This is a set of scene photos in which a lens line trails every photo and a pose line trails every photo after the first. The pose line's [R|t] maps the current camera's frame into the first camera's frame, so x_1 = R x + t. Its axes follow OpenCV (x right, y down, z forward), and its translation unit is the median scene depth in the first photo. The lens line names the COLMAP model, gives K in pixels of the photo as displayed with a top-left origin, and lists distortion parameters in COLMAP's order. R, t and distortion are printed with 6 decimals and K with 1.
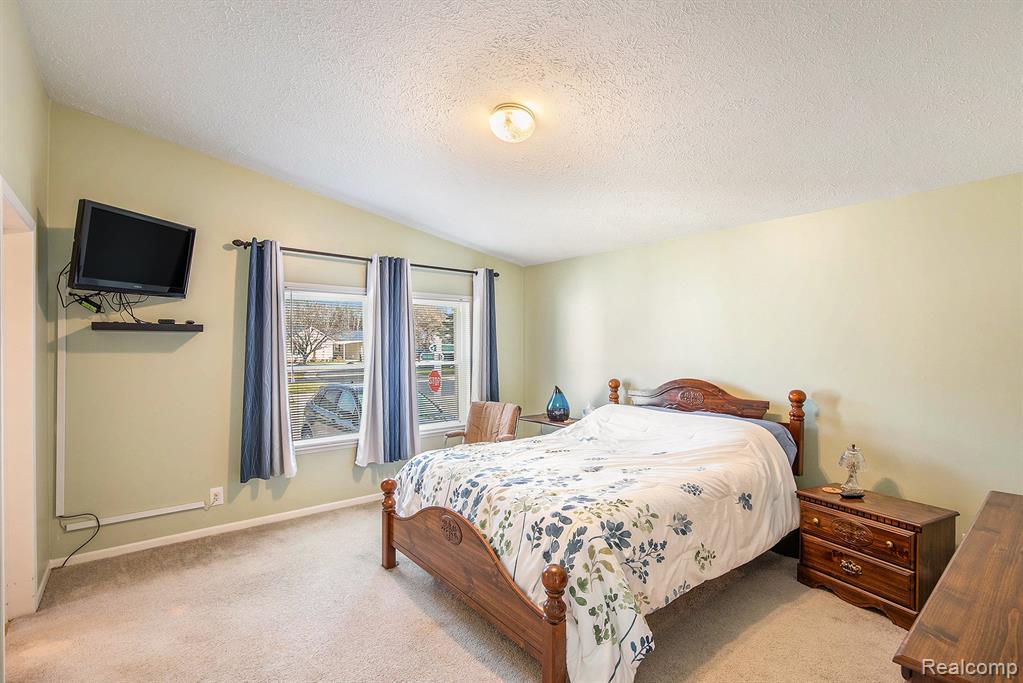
lens RADIAL K [[471.9, 0, 493.8], [0, 471.9, 344.3], [0, 0, 1]] dist [-0.010132, -0.000154]
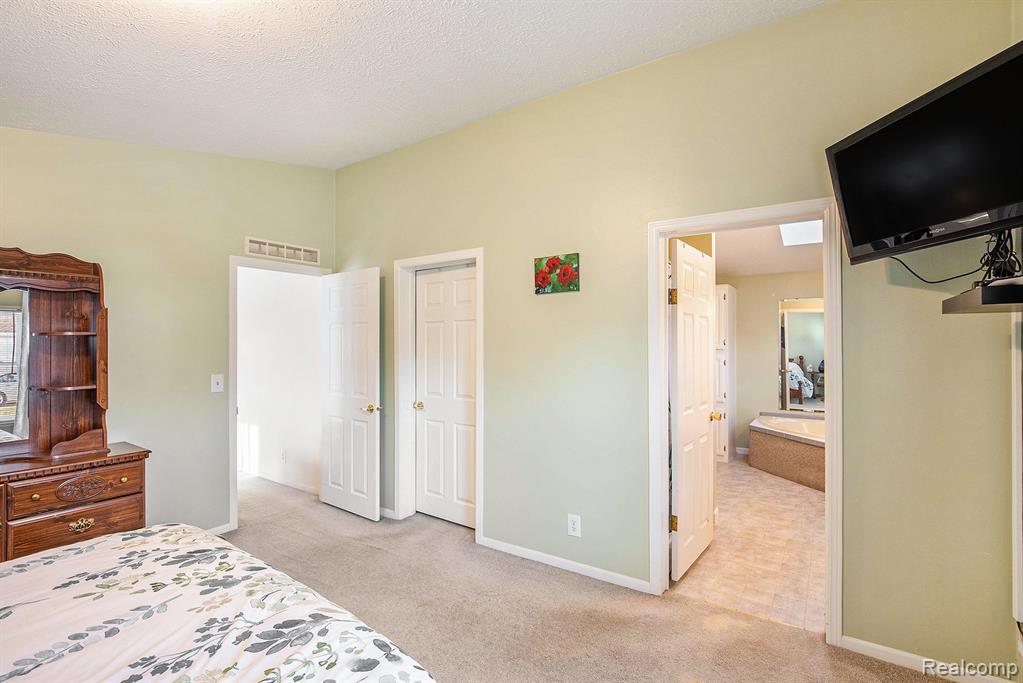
lens RADIAL K [[480.1, 0, 511.5], [0, 480.1, 341.5], [0, 0, 1]] dist [-0.033045, -0.000064]
pose [[-0.951132, 0.007690, -0.308688, -0.151488], [0.011441, 0.999881, -0.010345, 0.007138], [0.308571, -0.013371, -0.951107, 1.650477]]
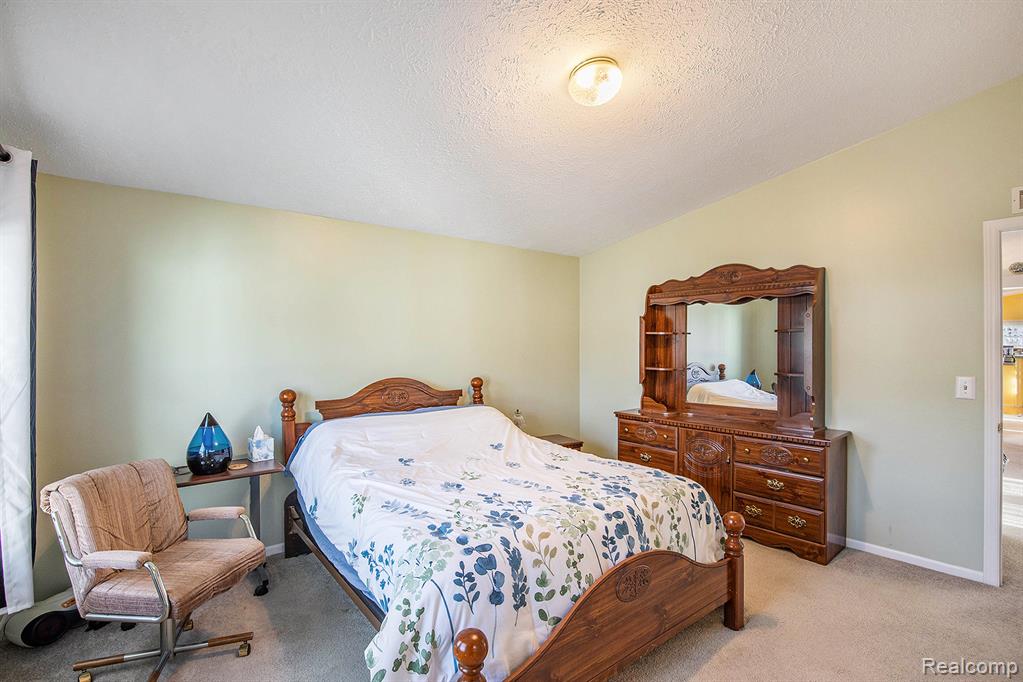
lens RADIAL K [[471.9, 0, 493.8], [0, 471.9, 343.8], [0, 0, 1]] dist [-0.010132, -0.000154]
pose [[-0.007035, -0.001168, 0.999975, -0.821020], [-0.000047, 0.999999, 0.001168, 0.002127], [-0.999975, -0.000039, -0.007035, 1.180574]]
